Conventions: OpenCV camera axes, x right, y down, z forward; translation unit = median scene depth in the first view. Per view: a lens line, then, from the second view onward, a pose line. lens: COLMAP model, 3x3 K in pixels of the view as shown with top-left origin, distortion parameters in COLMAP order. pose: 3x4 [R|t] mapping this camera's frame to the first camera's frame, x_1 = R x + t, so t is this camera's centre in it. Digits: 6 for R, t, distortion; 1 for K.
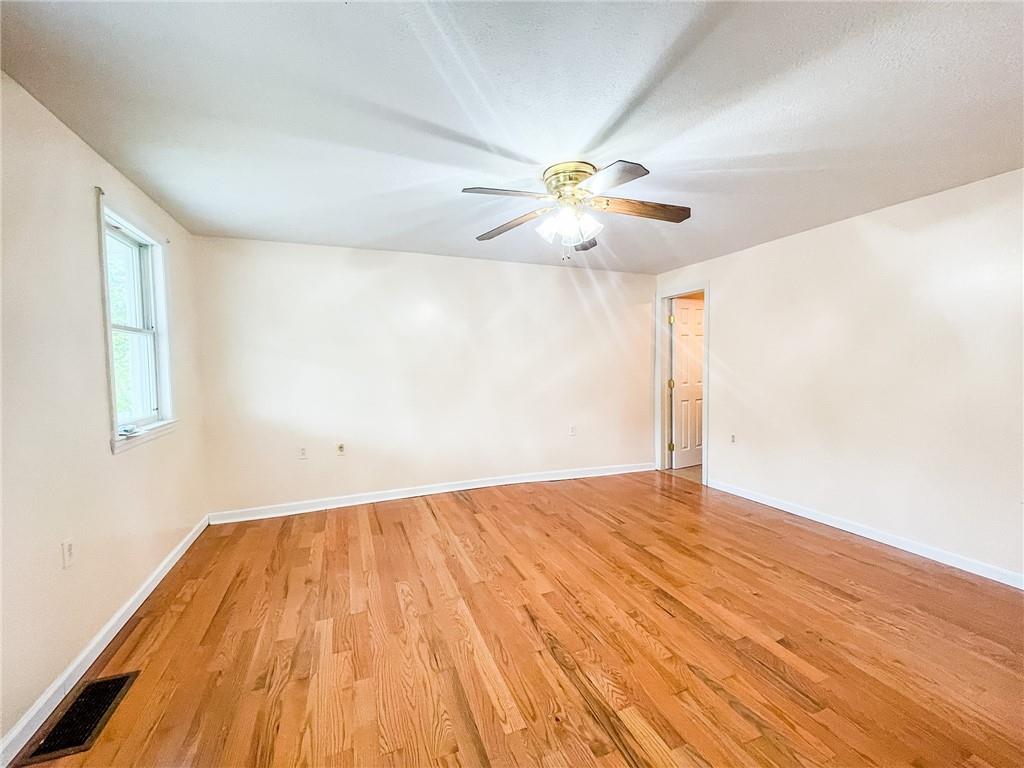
lens RADIAL K [[414.8, 0, 511.4], [0, 414.8, 382.4], [0, 0, 1]] dist [0.000106, 0.000083]
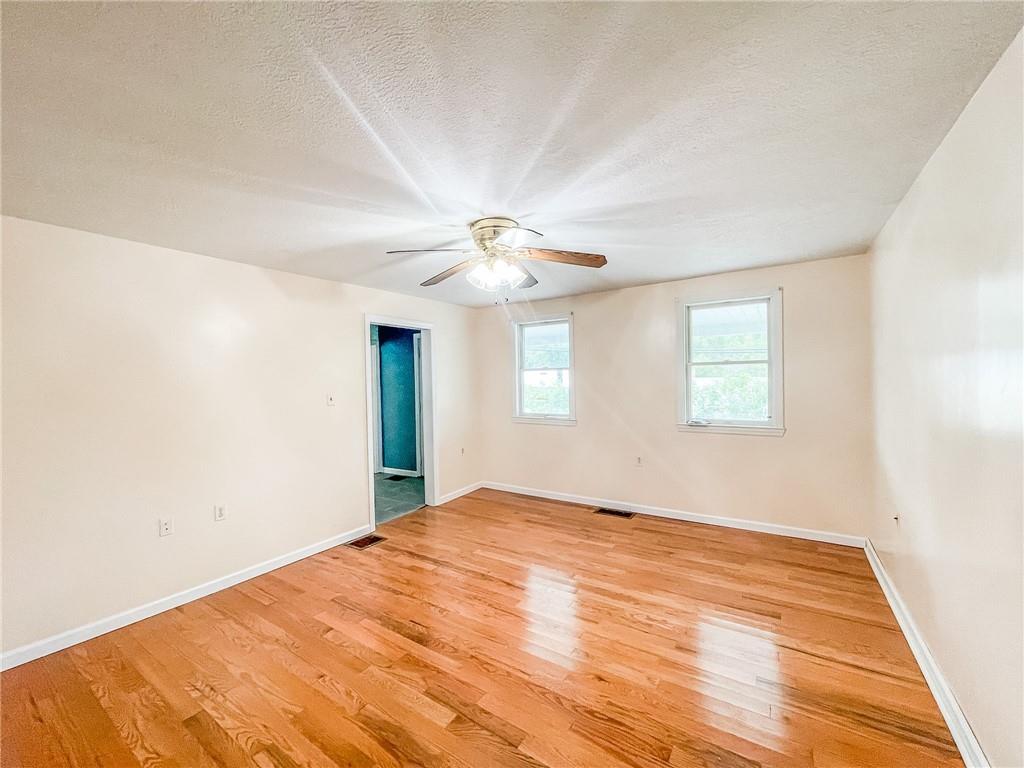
lens RADIAL K [[414.8, 0, 511.1], [0, 414.8, 385.5], [0, 0, 1]] dist [0.000106, 0.000083]
pose [[-0.821177, 0.039997, -0.569271, 0.667435], [0.001316, 0.997671, 0.068198, -0.149898], [0.570673, 0.055254, -0.819317, 1.742574]]
